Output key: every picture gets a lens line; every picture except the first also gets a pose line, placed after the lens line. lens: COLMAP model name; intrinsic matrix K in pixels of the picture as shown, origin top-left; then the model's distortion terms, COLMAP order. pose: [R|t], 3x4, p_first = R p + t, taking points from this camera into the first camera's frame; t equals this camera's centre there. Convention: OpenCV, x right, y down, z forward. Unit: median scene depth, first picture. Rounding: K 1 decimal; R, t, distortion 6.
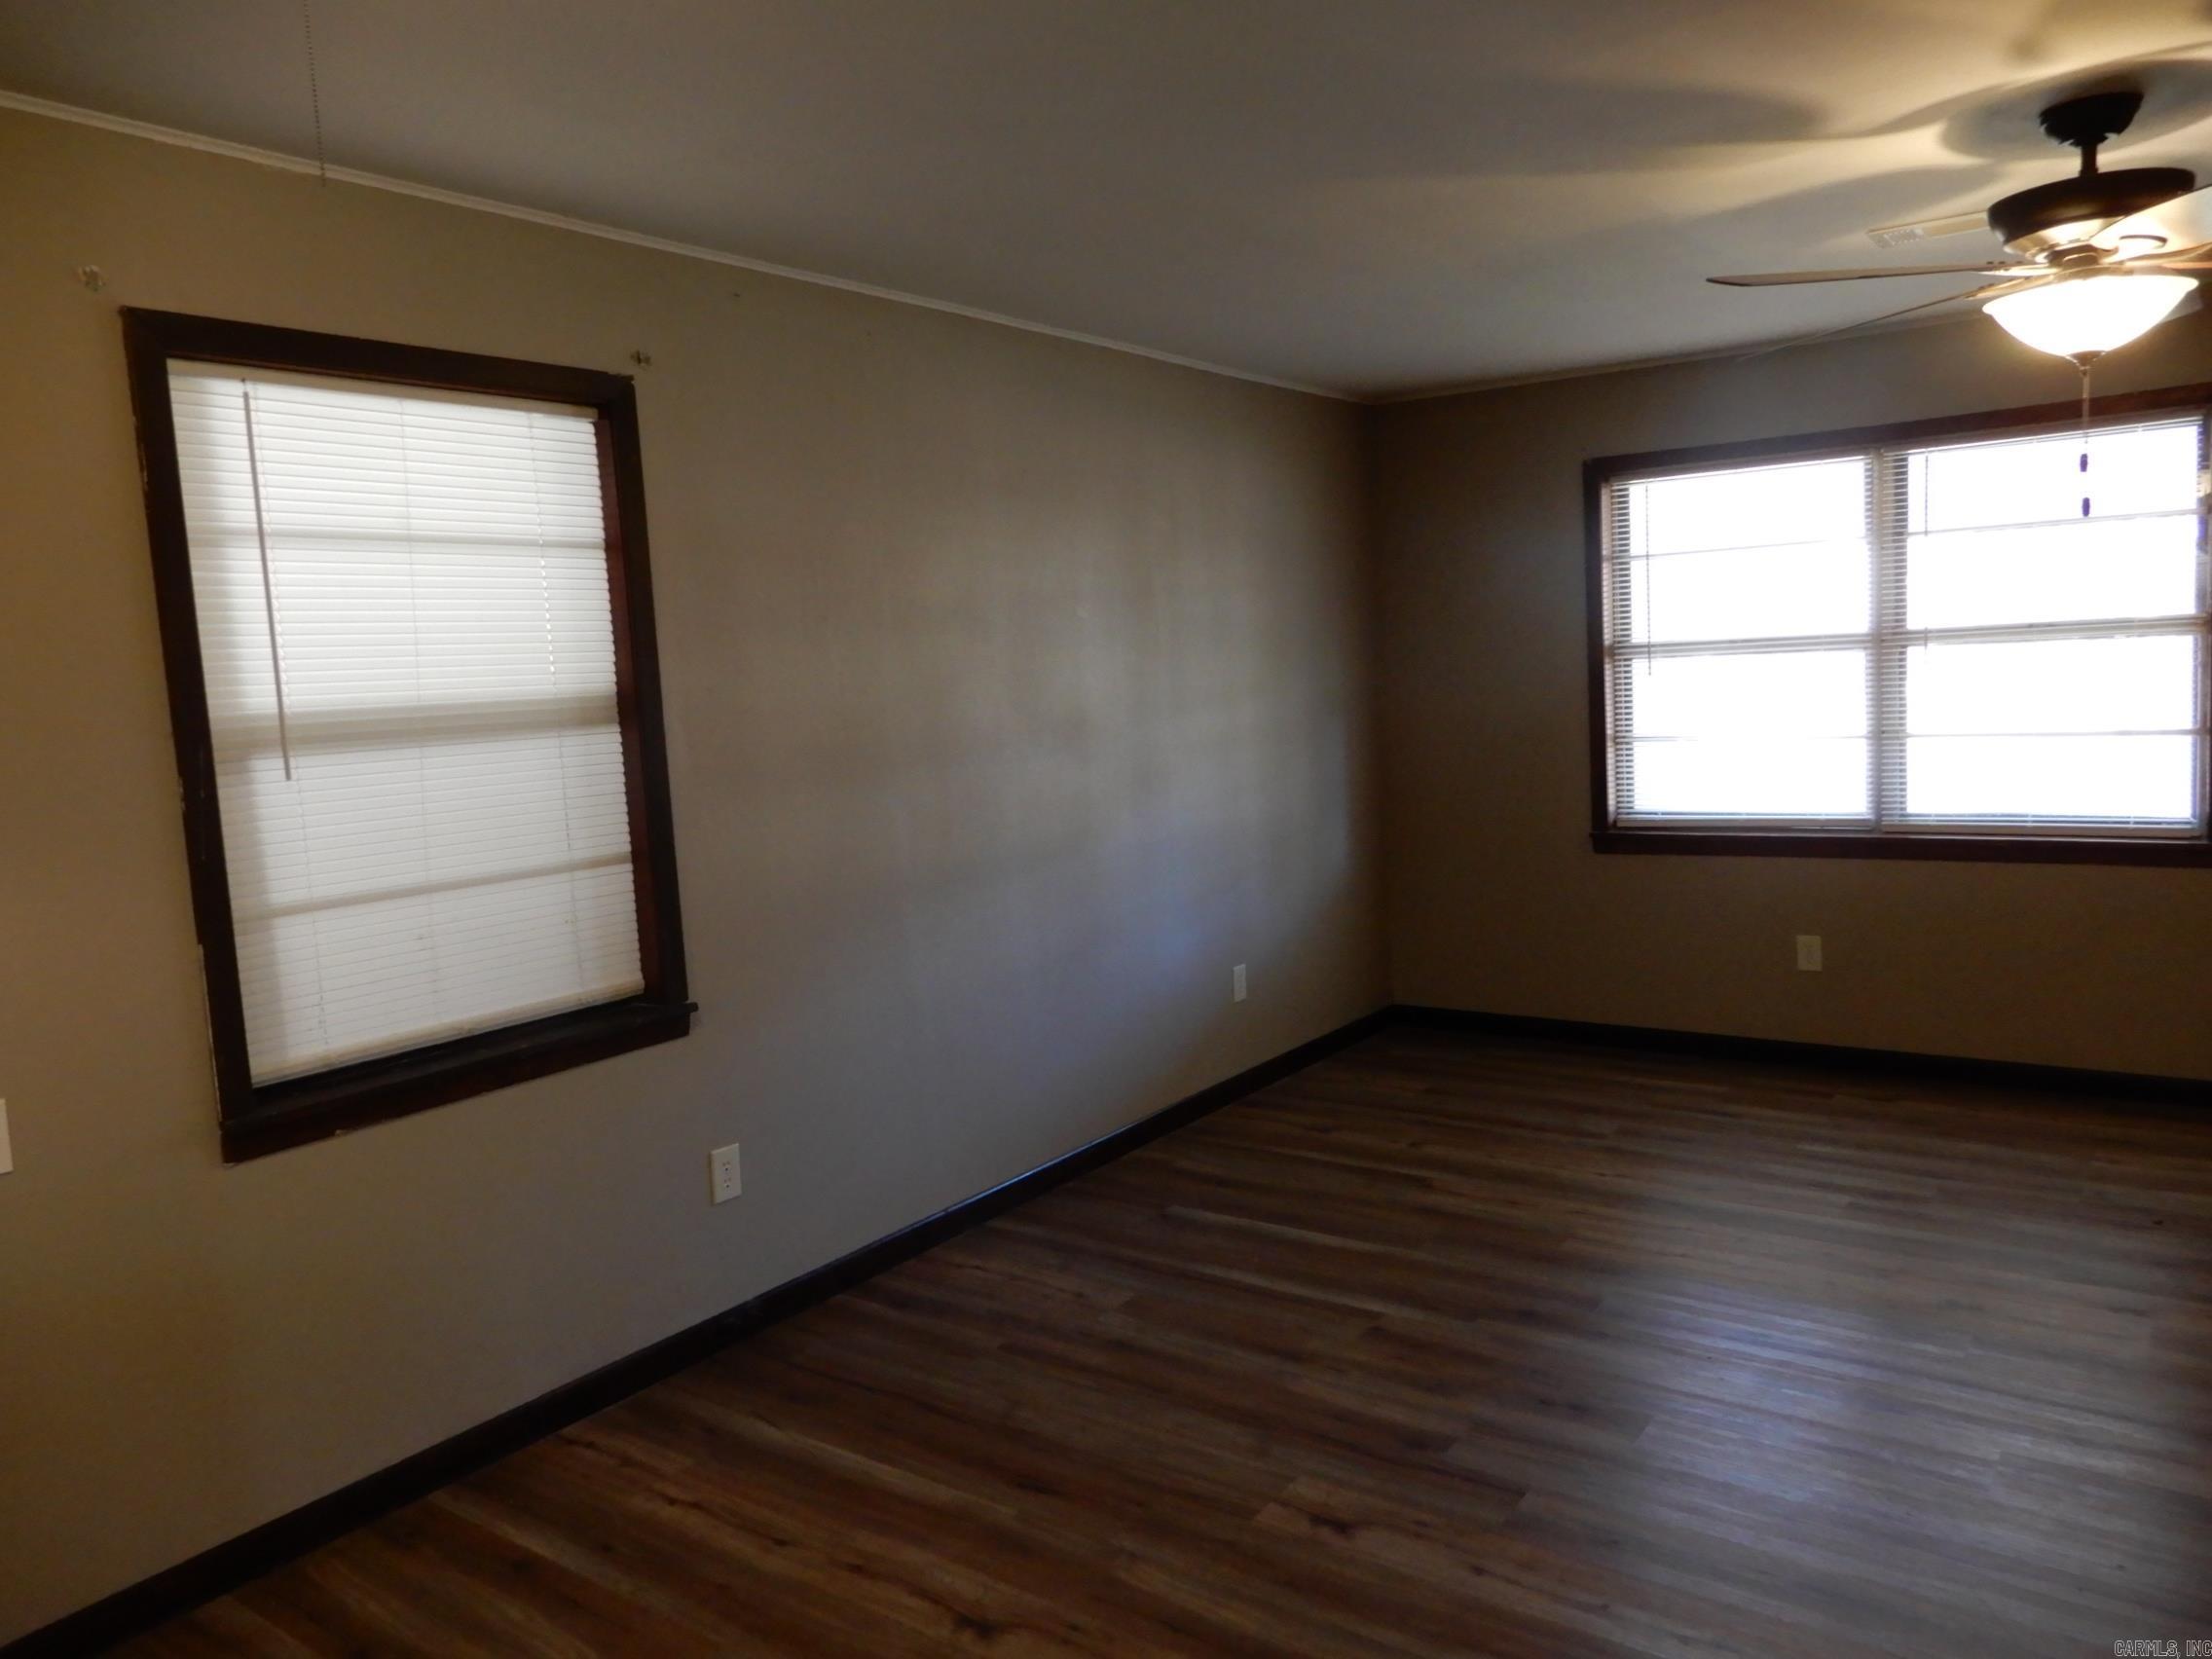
lens RADIAL K [[1582.4, 0, 1113.8], [0, 1582.4, 824.5], [0, 0, 1]] dist [0.017311, -0.003012]
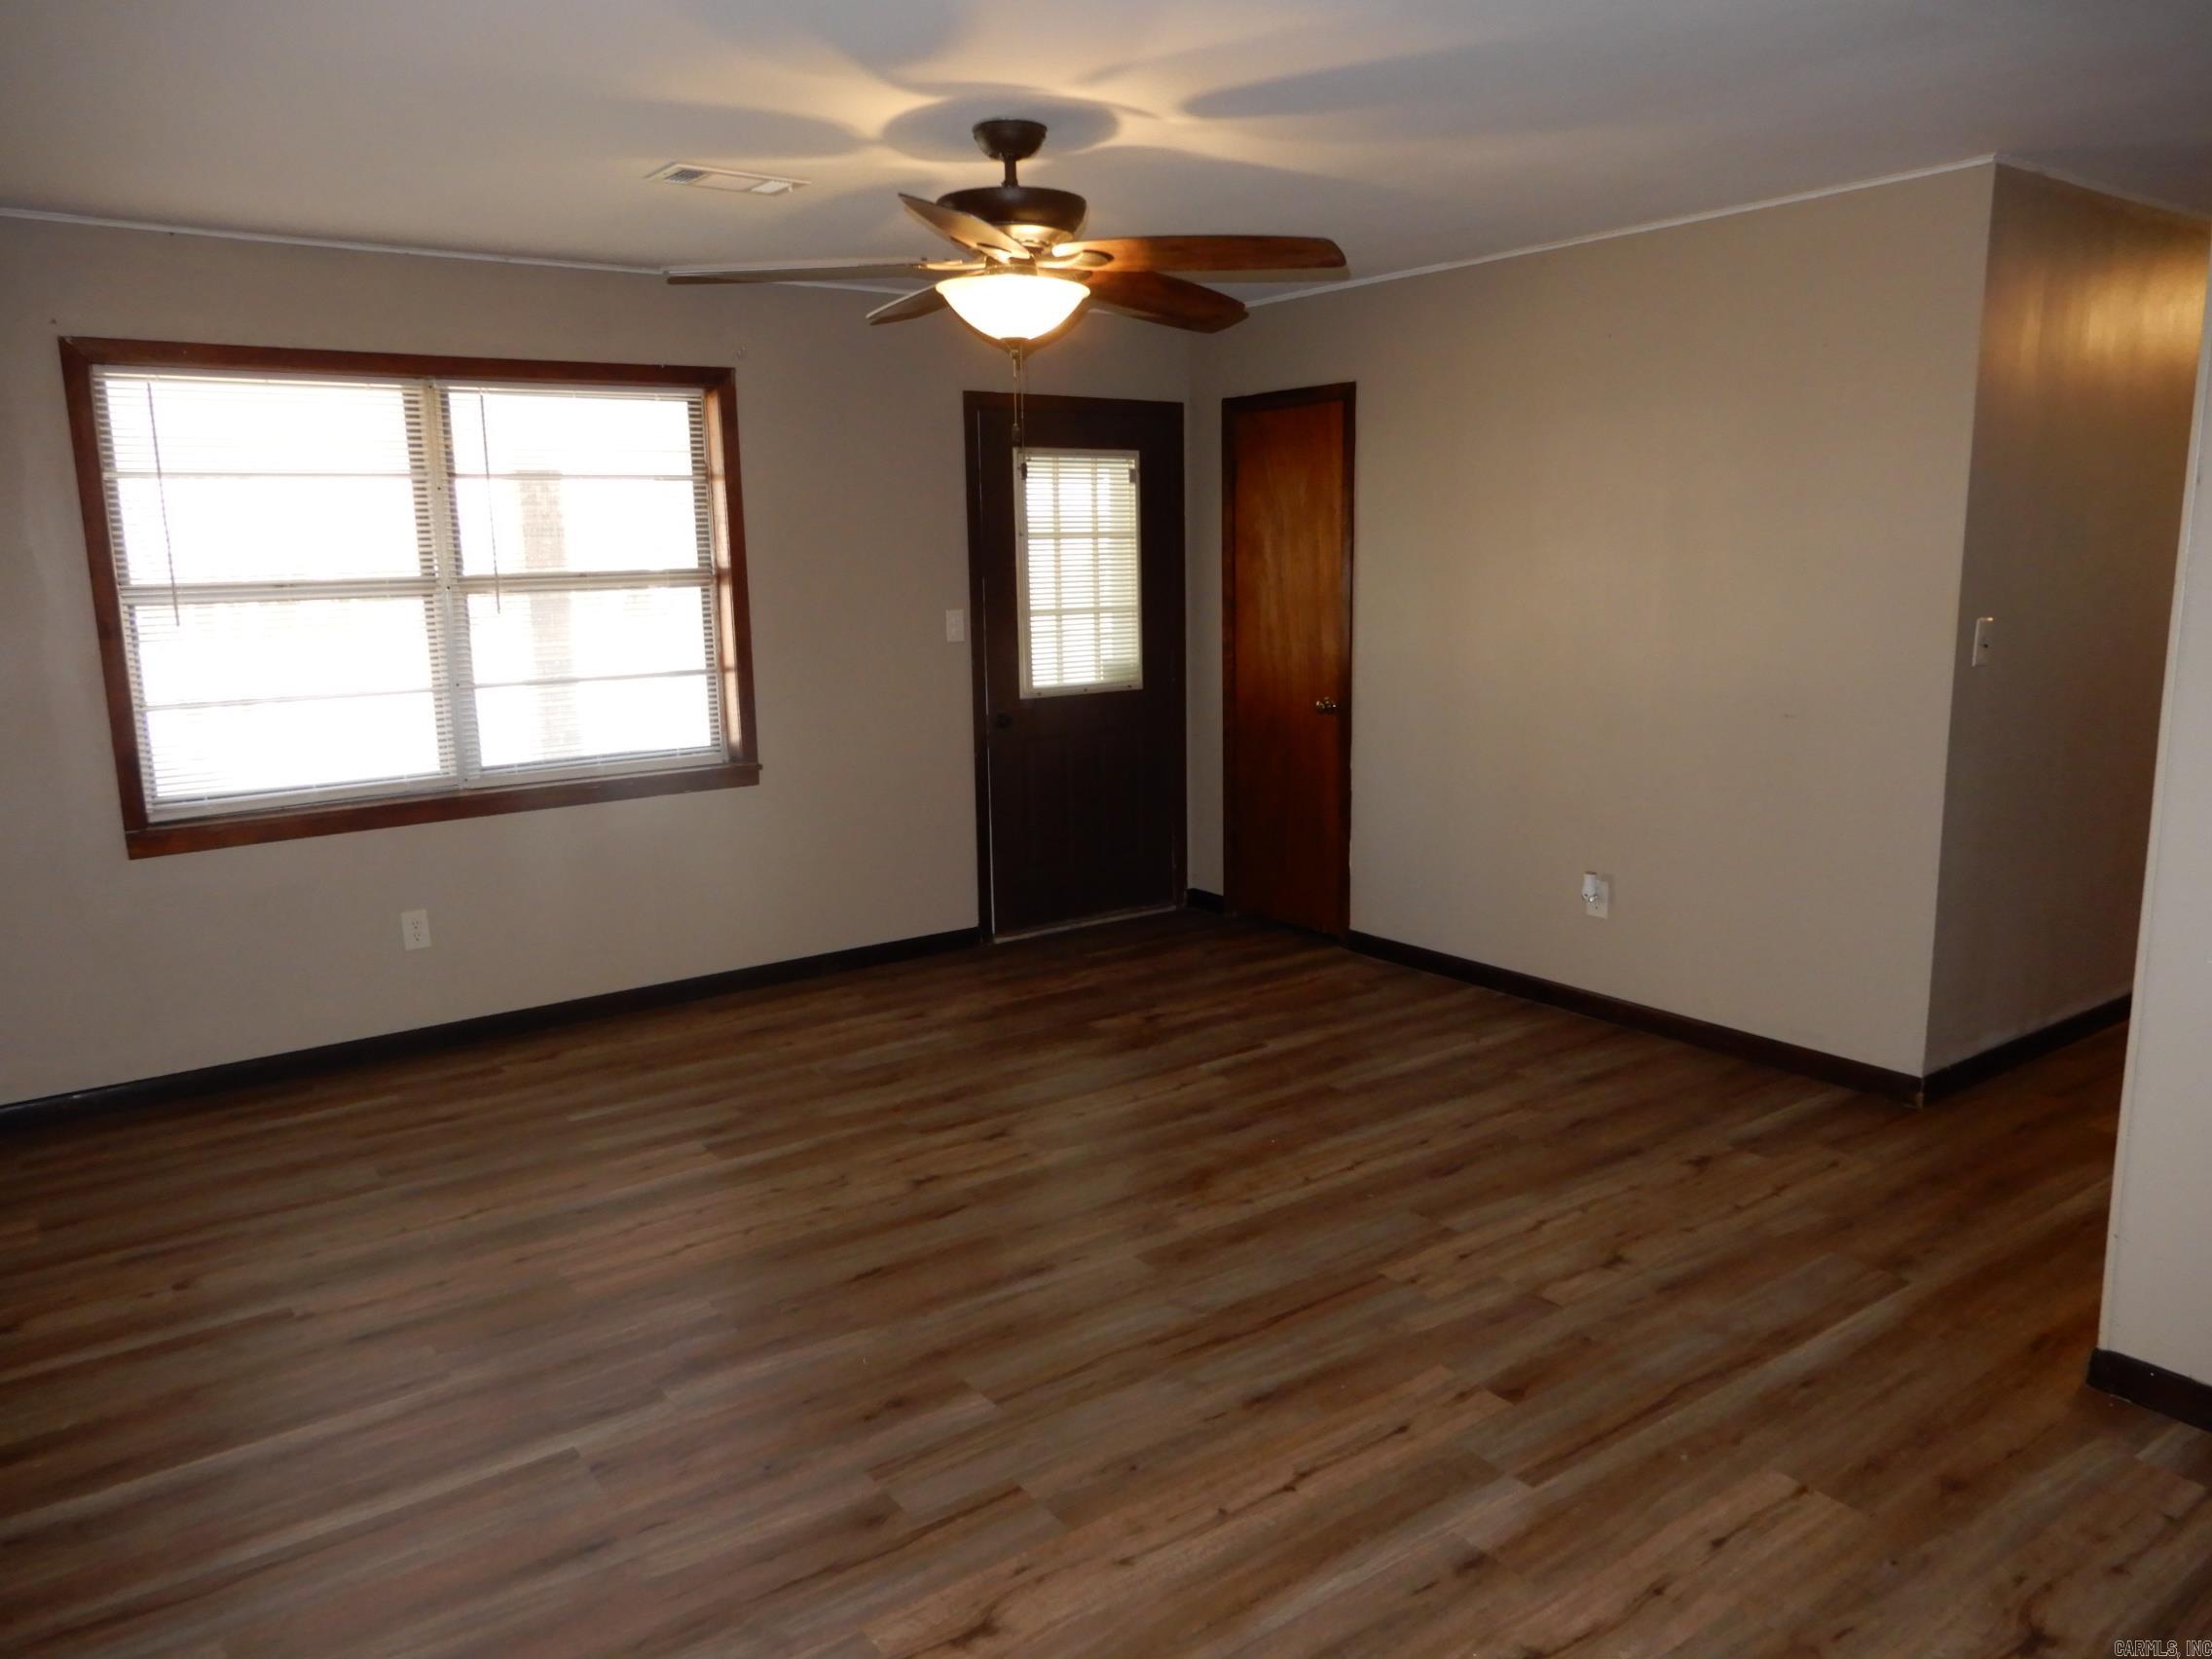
lens RADIAL K [[1582.4, 0, 1113.8], [0, 1582.4, 824.5], [0, 0, 1]] dist [0.017311, -0.003012]
pose [[0.321793, -0.125399, 0.938469, -0.306659], [0.103132, 0.989935, 0.096913, -0.028056], [-0.941176, 0.065600, 0.331487, 0.339695]]
